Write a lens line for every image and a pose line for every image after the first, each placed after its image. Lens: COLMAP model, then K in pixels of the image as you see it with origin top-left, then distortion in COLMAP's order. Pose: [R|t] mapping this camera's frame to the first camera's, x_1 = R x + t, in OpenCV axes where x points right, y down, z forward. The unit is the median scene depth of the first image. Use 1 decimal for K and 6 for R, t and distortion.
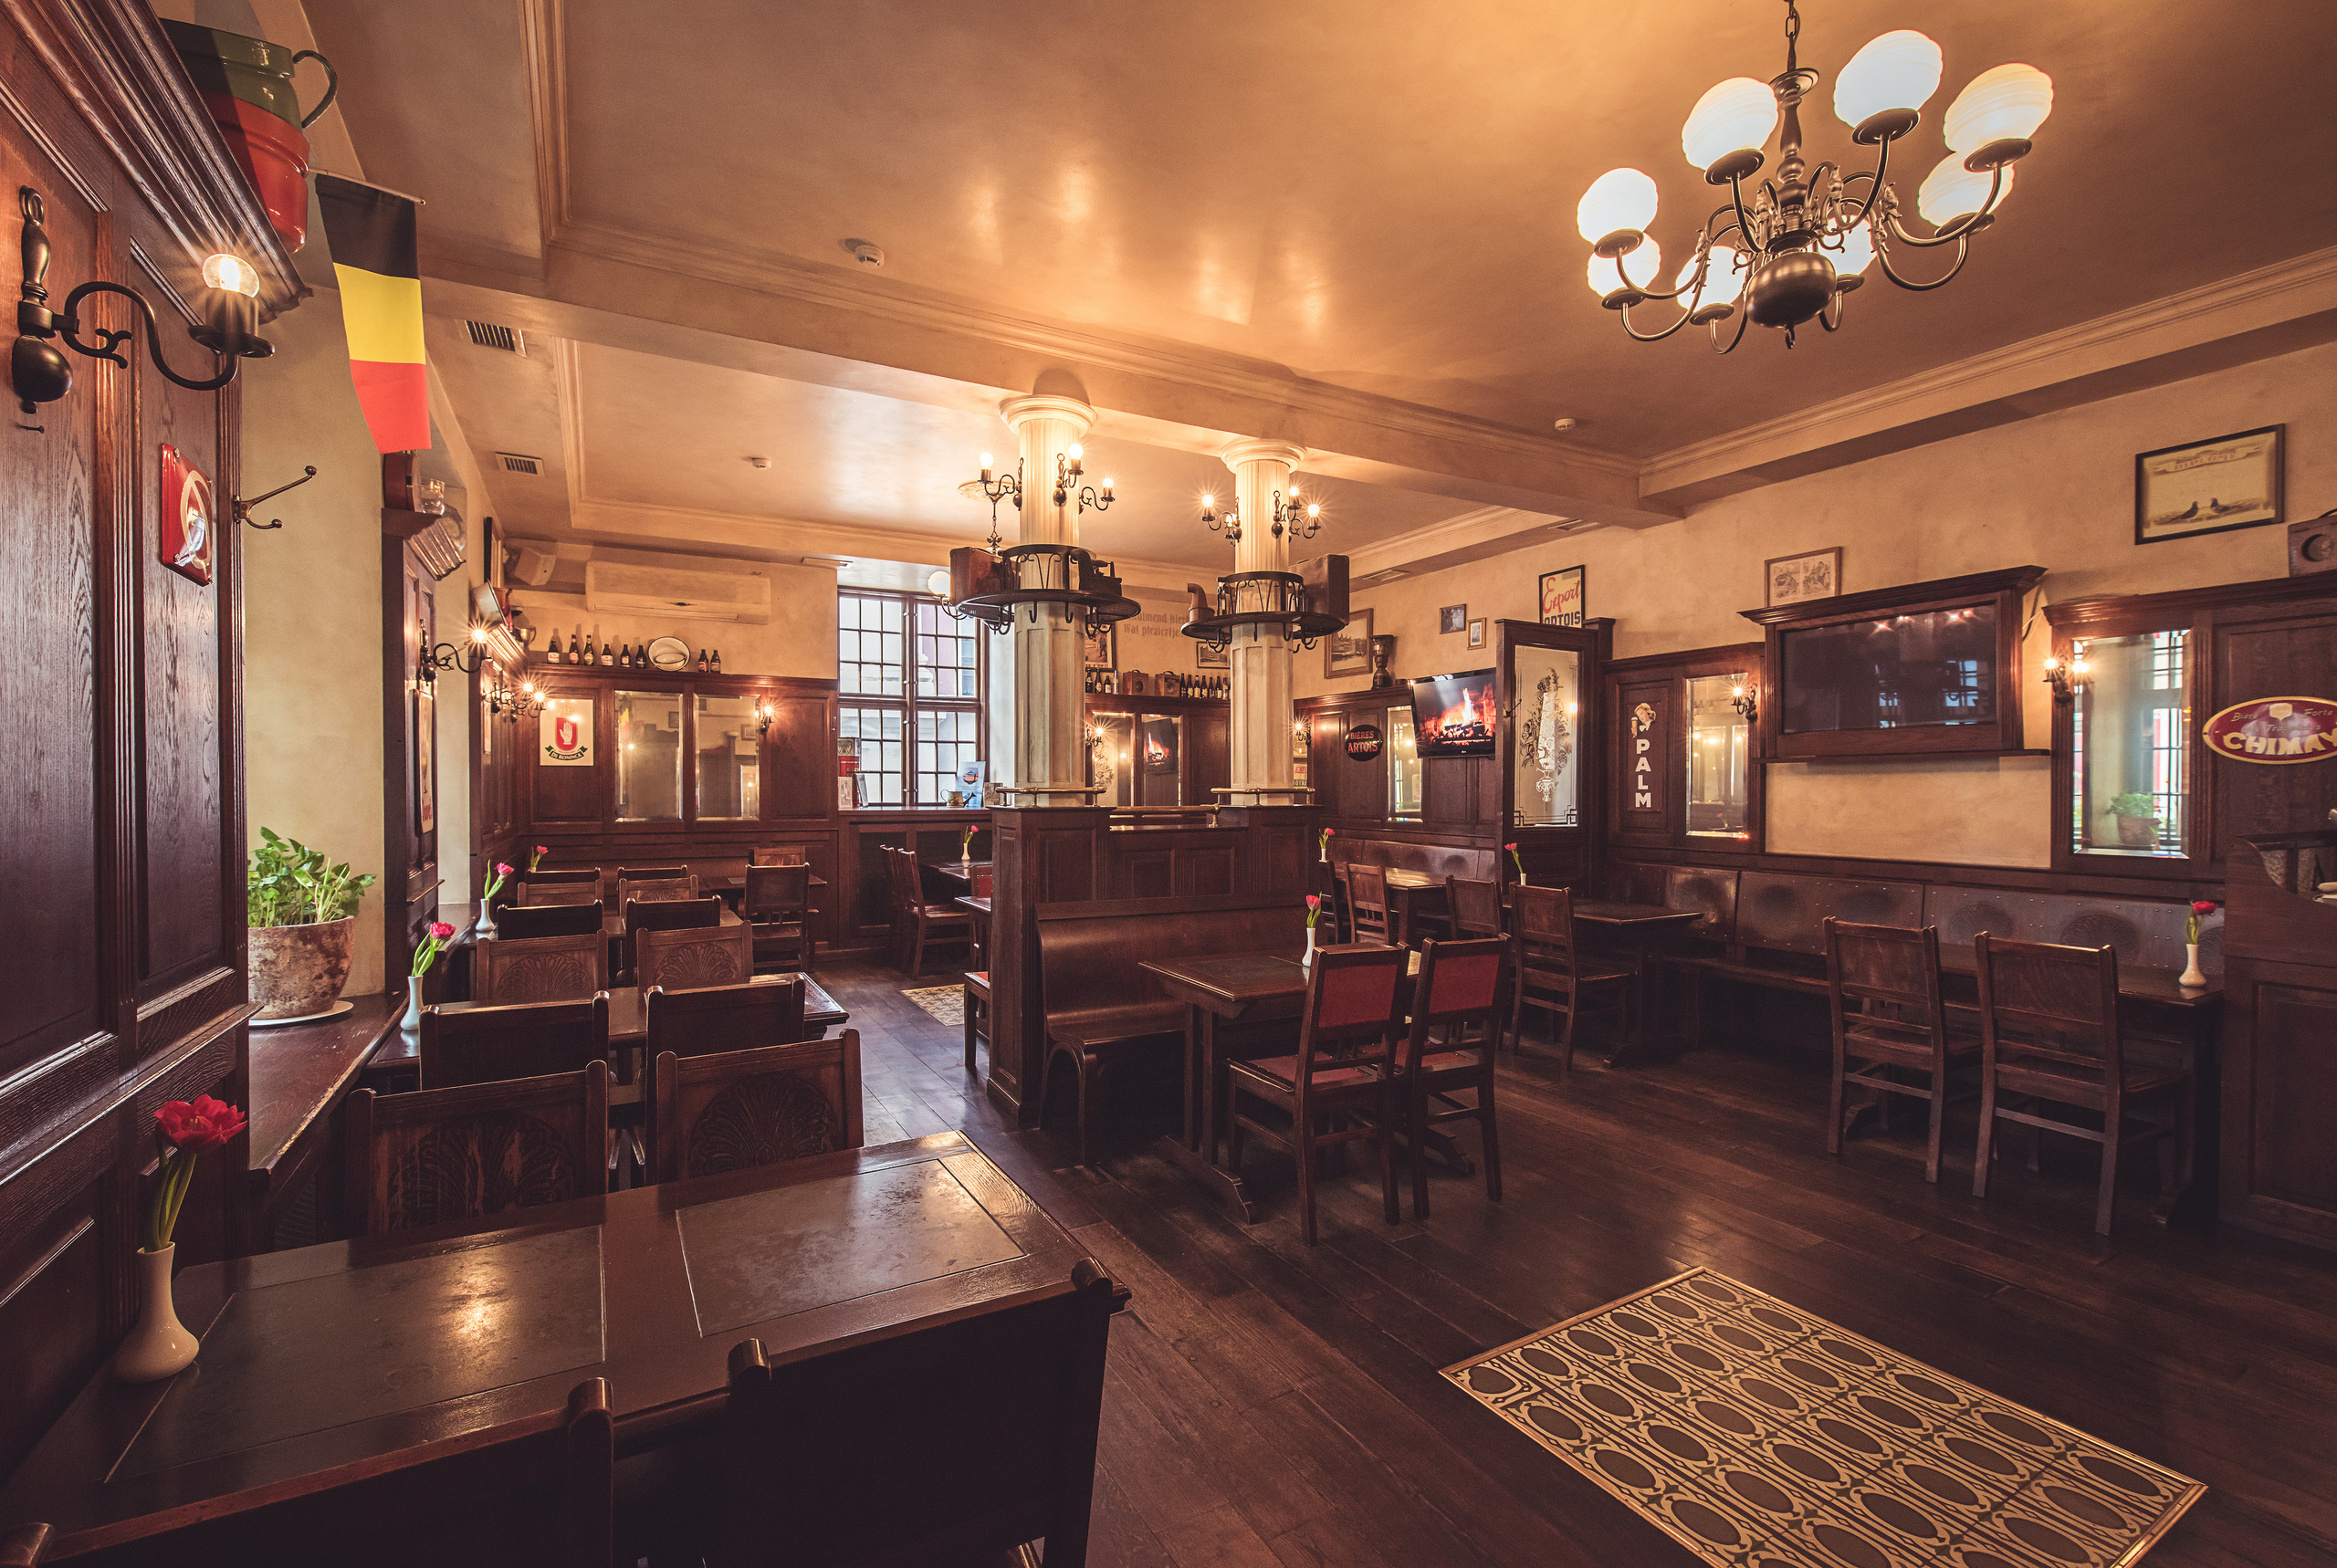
lens RADIAL K [[991.6, 0, 1168.5], [0, 991.6, 784.0], [0, 0, 1]] dist [0.000479, -0.000377]
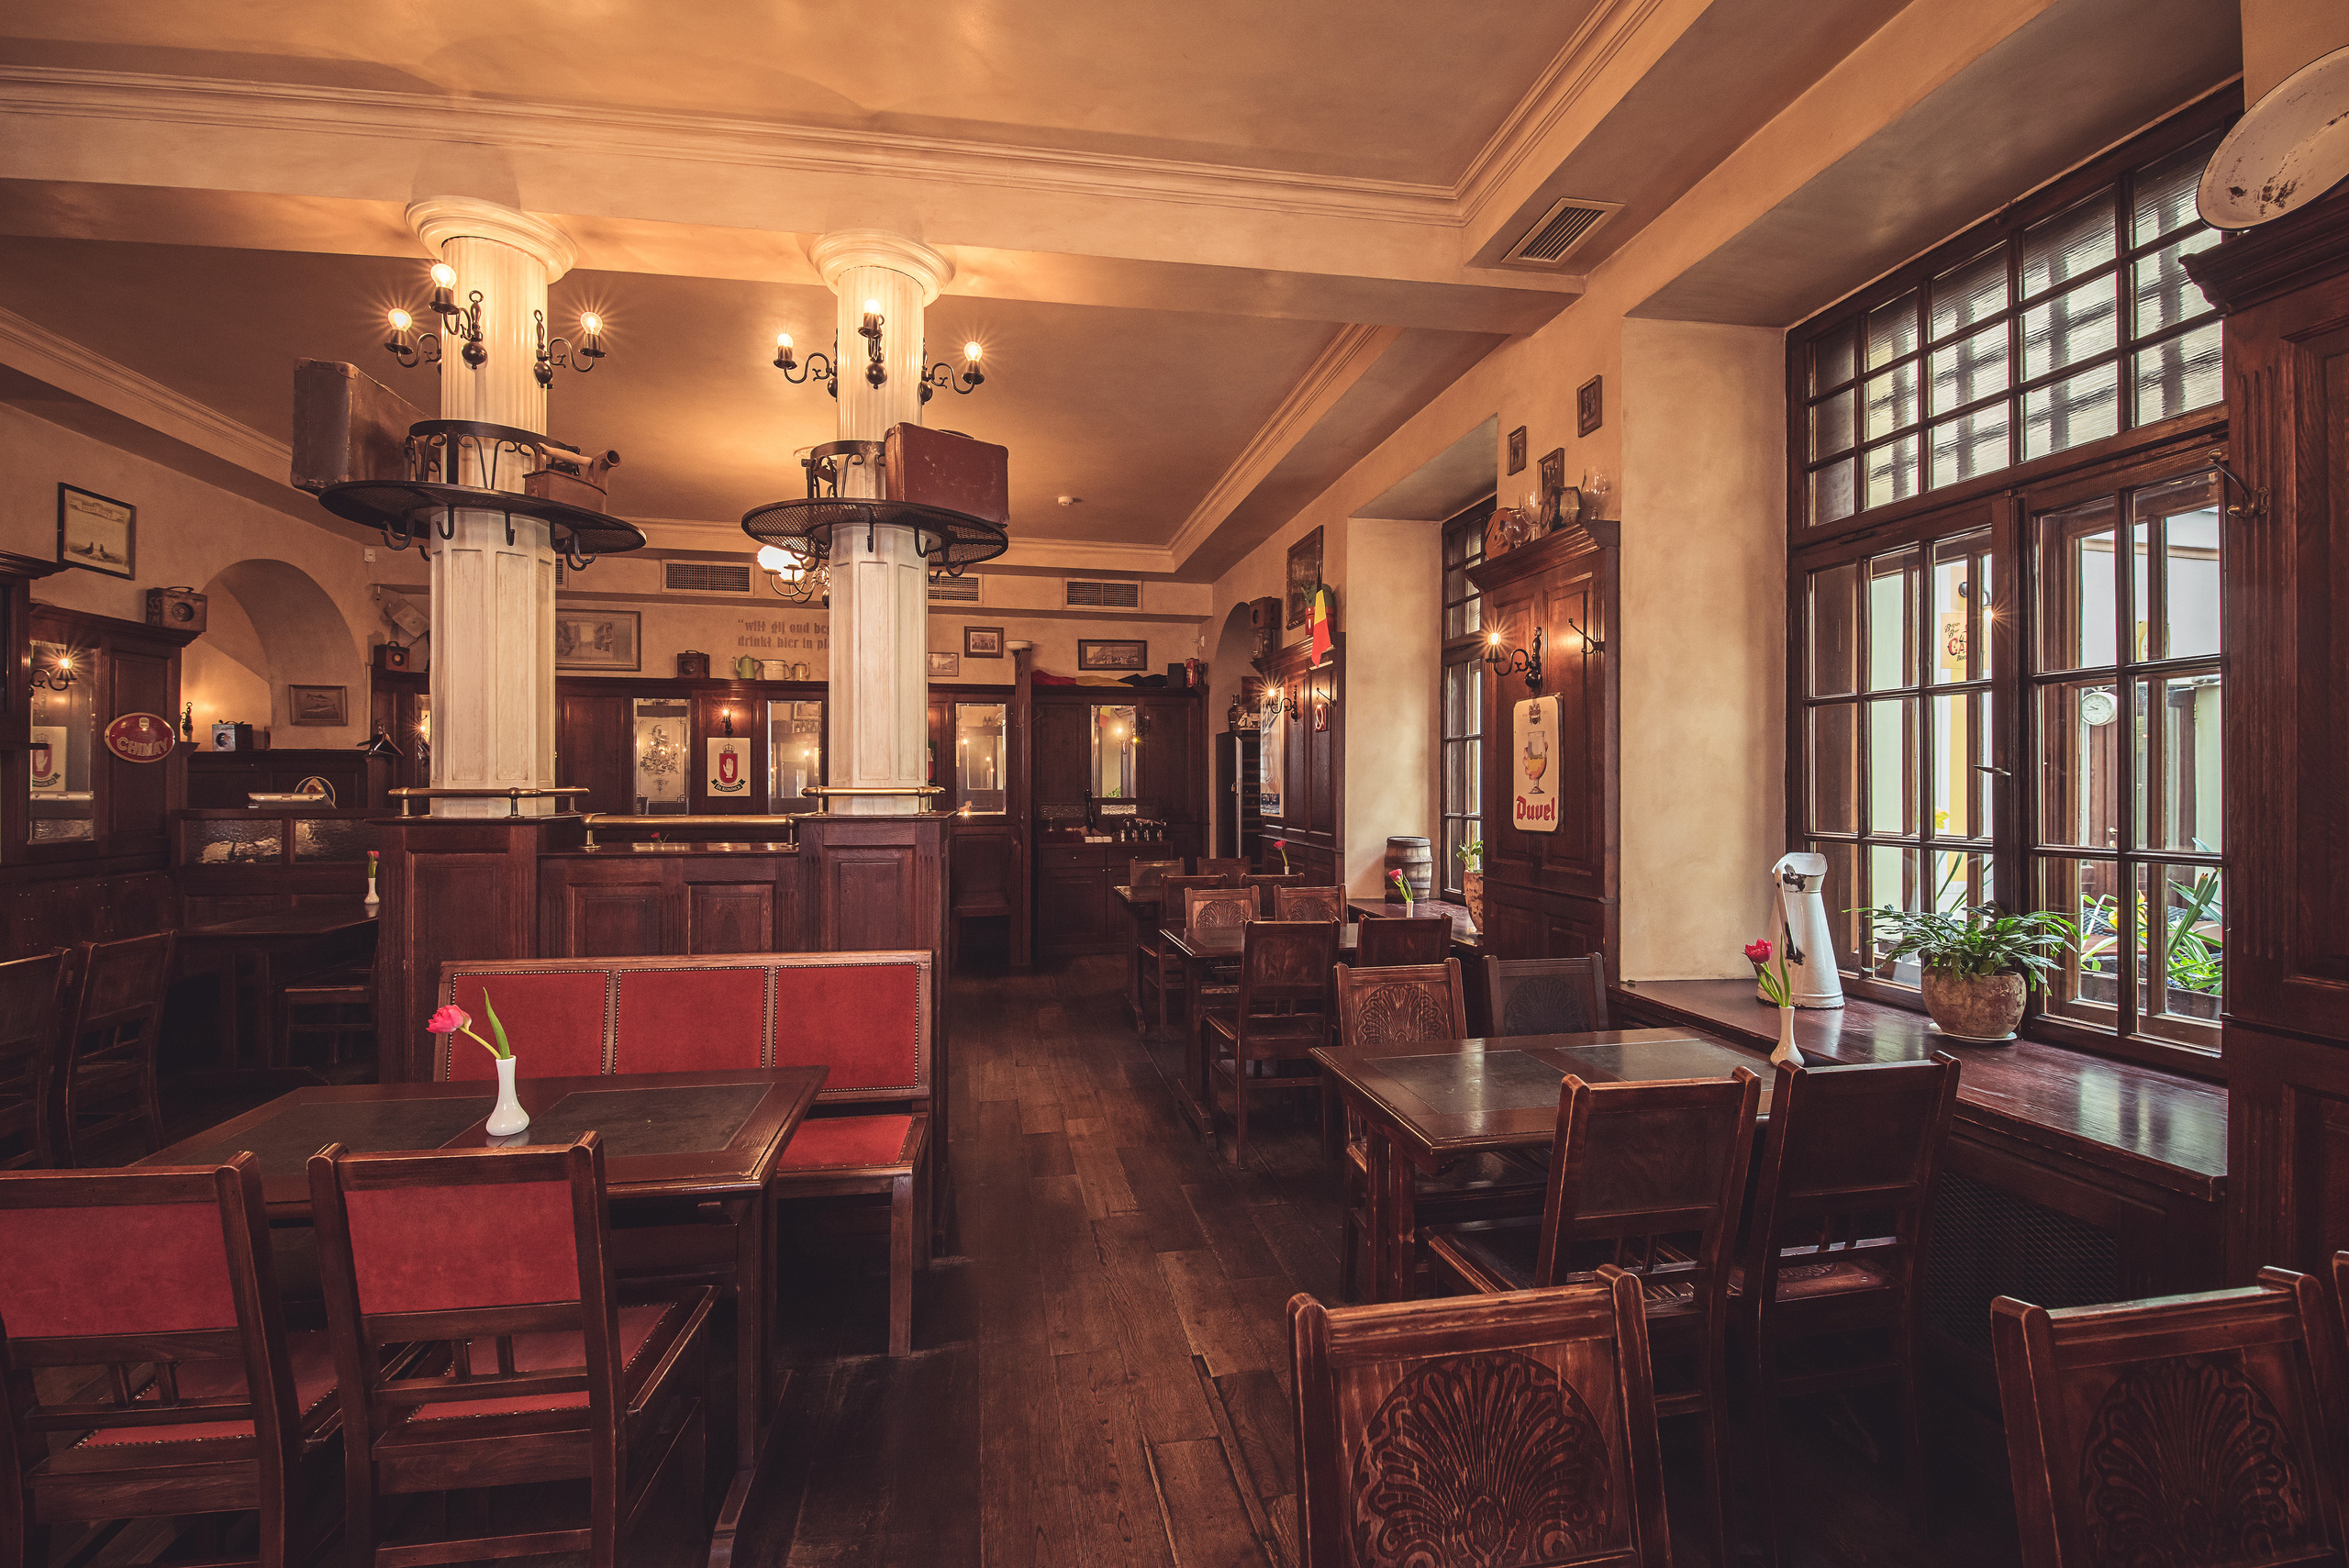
lens RADIAL K [[1011.3, 0, 1174.5], [0, 1011.3, 784.0], [0, 0, 1]] dist [-0.016307, -0.000761]
pose [[-0.948867, -0.005163, 0.315633, -0.344145], [-0.004442, 0.999986, 0.003003, -0.001556], [-0.315644, 0.001447, -0.948877, 1.019663]]
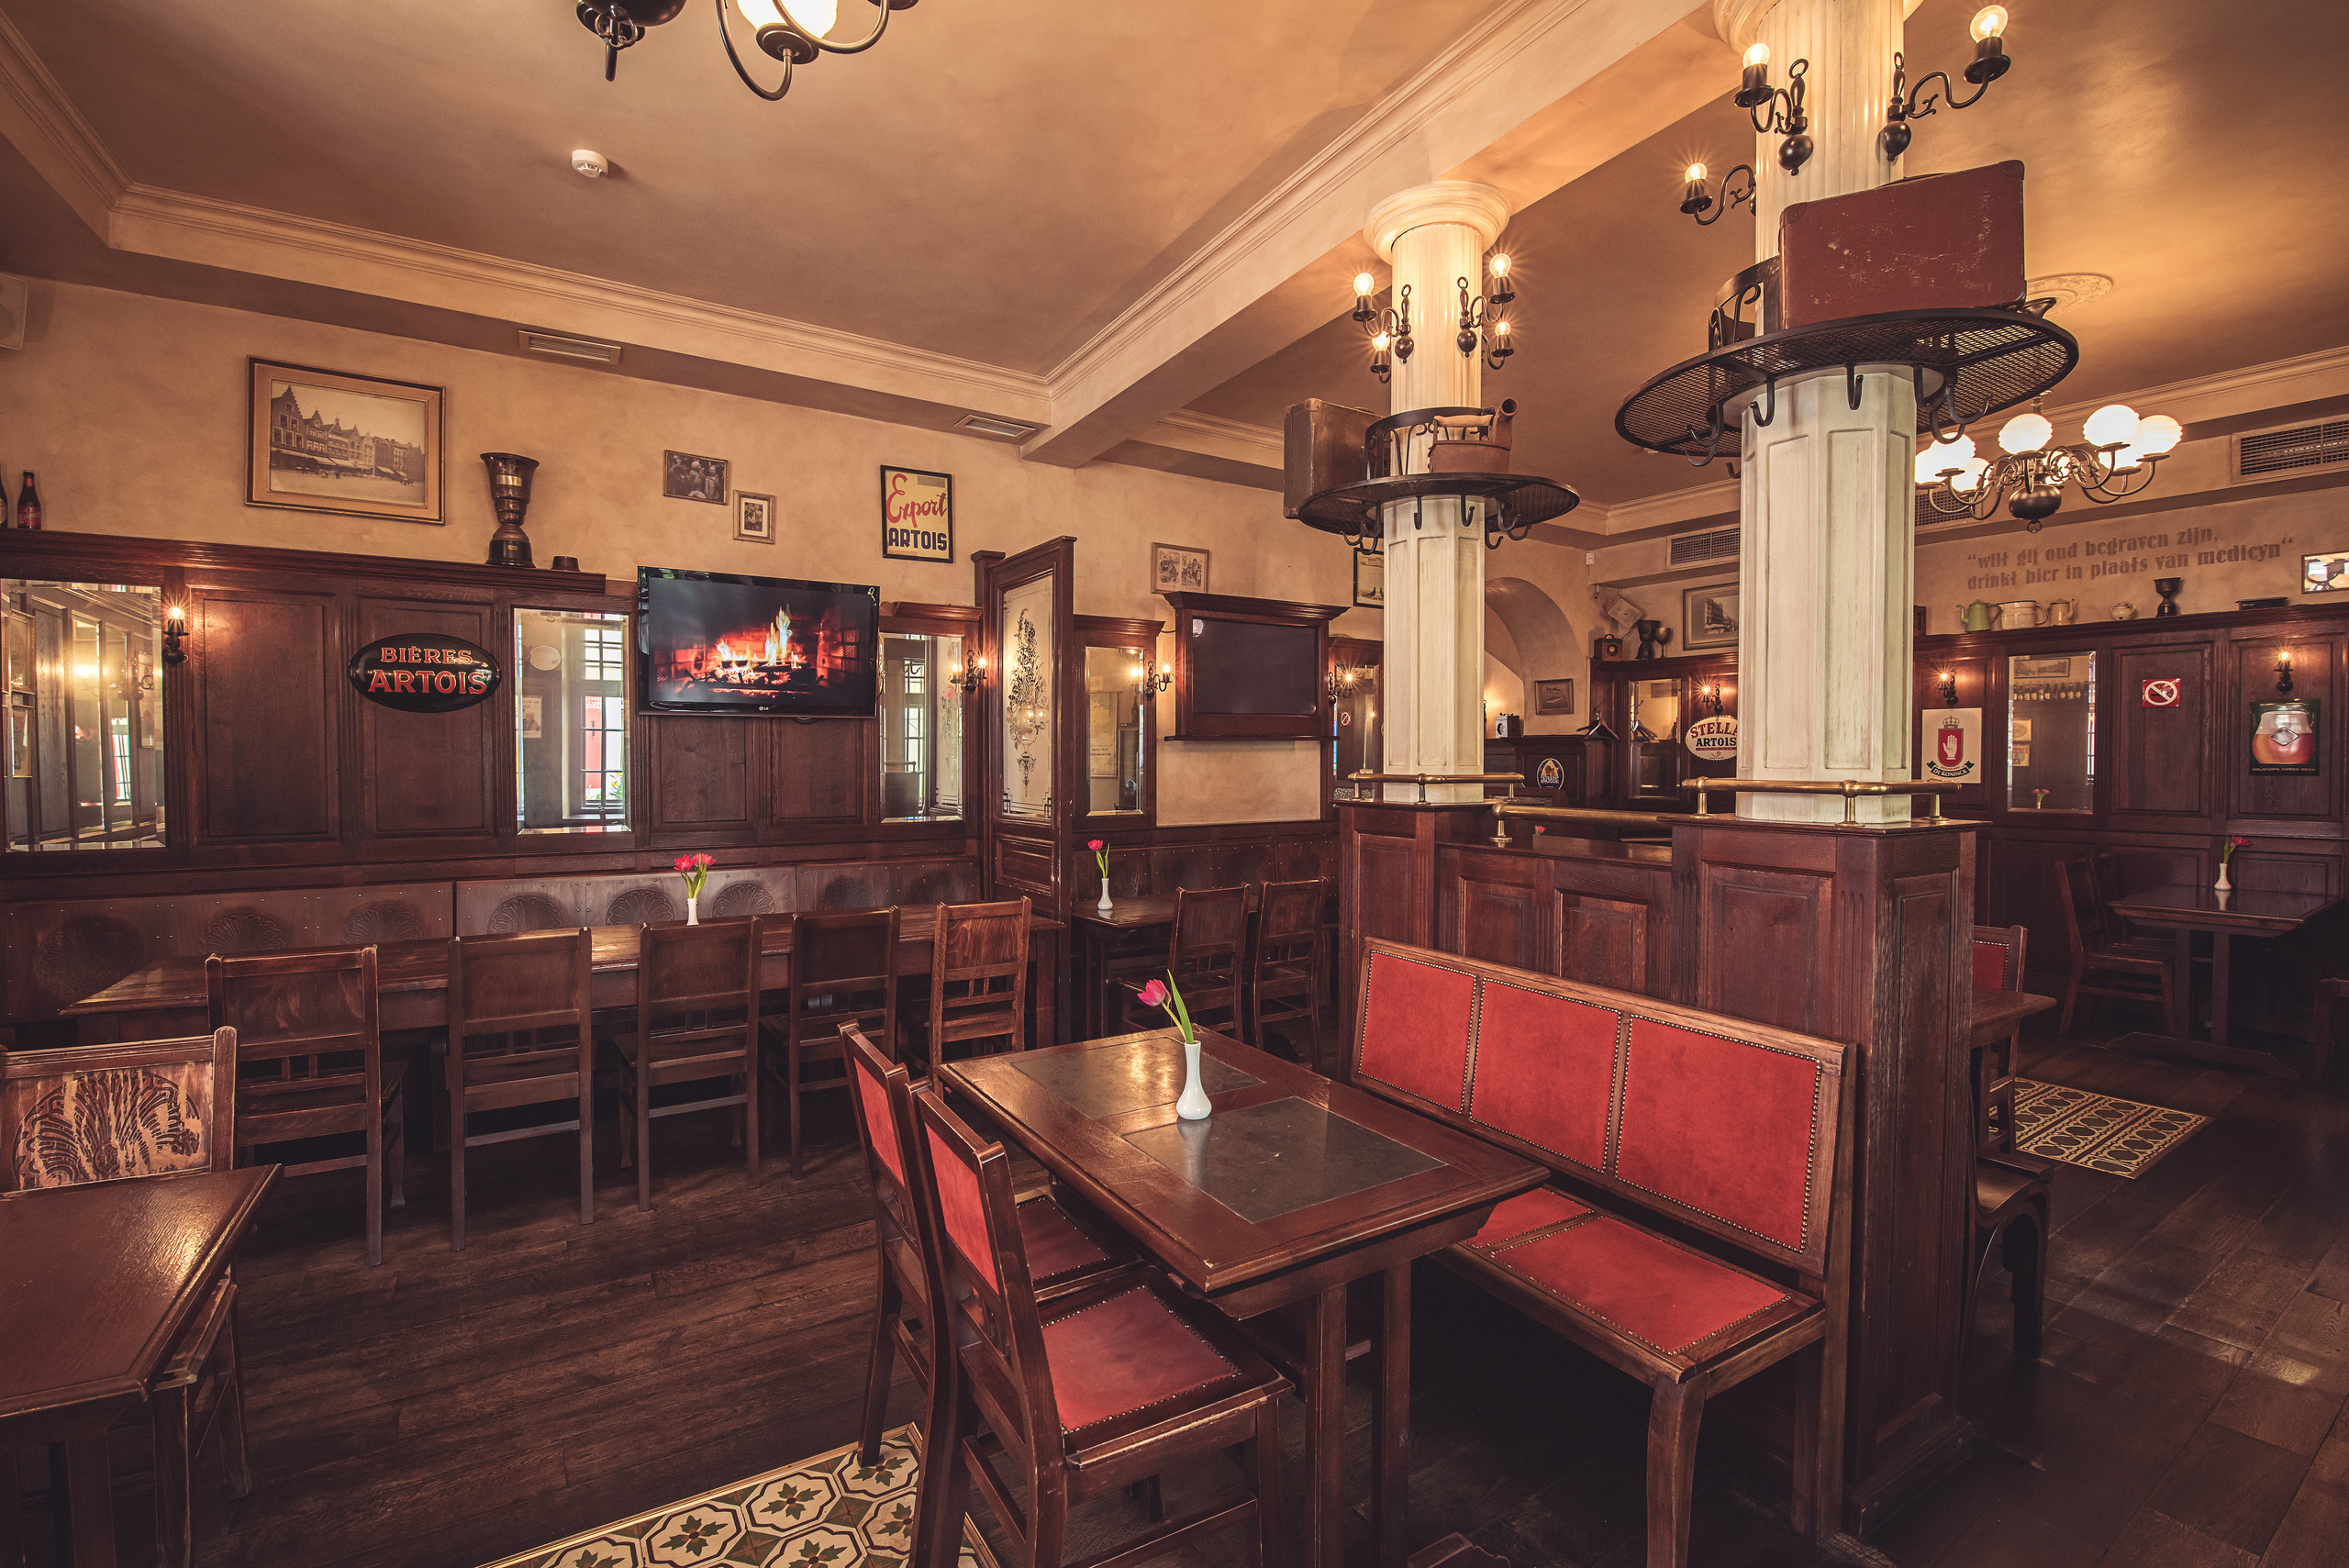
lens RADIAL K [[1011.3, 0, 1174.5], [0, 1011.3, 784.0], [0, 0, 1]] dist [-0.016307, -0.000761]
pose [[-0.054174, -0.028877, 0.998114, -0.362441], [-0.002314, 0.999583, 0.028794, -0.004995], [-0.998529, -0.000750, -0.054219, 0.837240]]
